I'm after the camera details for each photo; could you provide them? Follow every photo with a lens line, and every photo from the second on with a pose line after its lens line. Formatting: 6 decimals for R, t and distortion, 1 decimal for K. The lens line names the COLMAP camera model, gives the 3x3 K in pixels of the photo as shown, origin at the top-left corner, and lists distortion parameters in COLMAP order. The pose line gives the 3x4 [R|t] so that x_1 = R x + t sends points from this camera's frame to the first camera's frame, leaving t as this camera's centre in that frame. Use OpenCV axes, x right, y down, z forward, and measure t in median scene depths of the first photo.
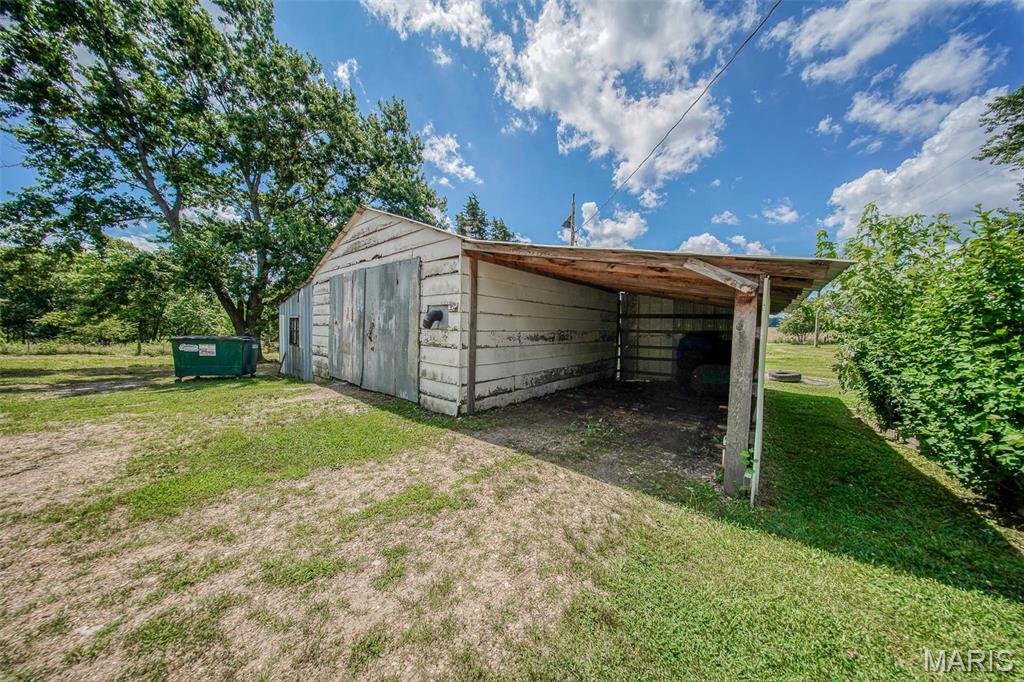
lens RADIAL K [[297.4, 0, 509.1], [0, 297.4, 343.3], [0, 0, 1]] dist [-0.000341, -0.001003]
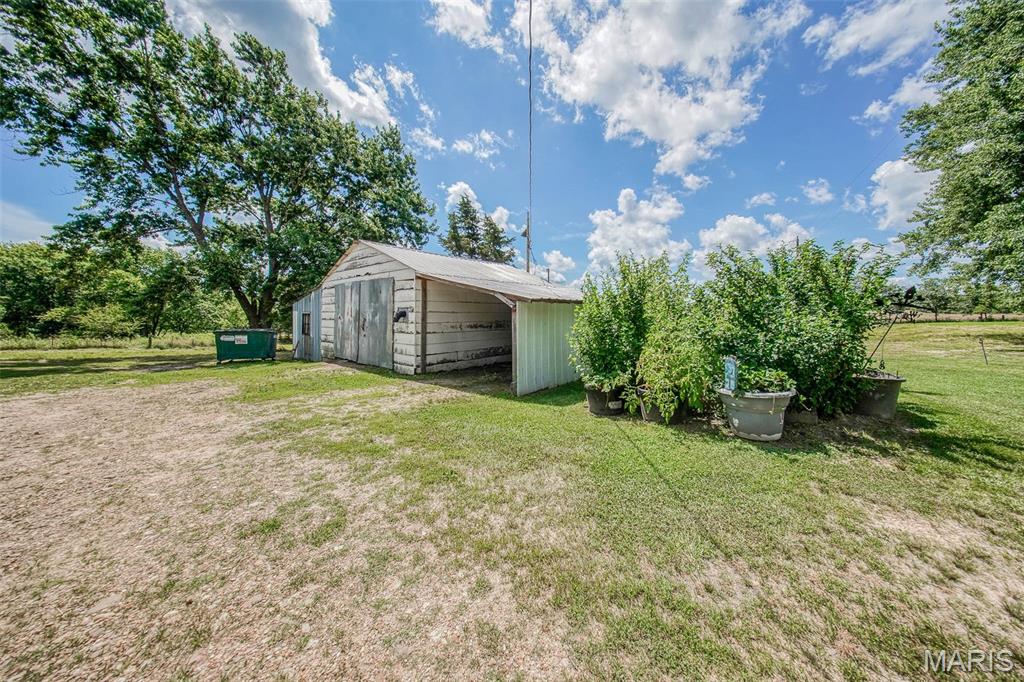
lens RADIAL K [[315.5, 0, 529.4], [0, 315.5, 319.9], [0, 0, 1]] dist [-0.006872, -0.000074]
pose [[0.999601, -0.016570, 0.022890, 0.183946], [0.017393, 0.999191, -0.036249, 0.006298], [-0.022270, 0.036632, 0.999081, -0.331486]]
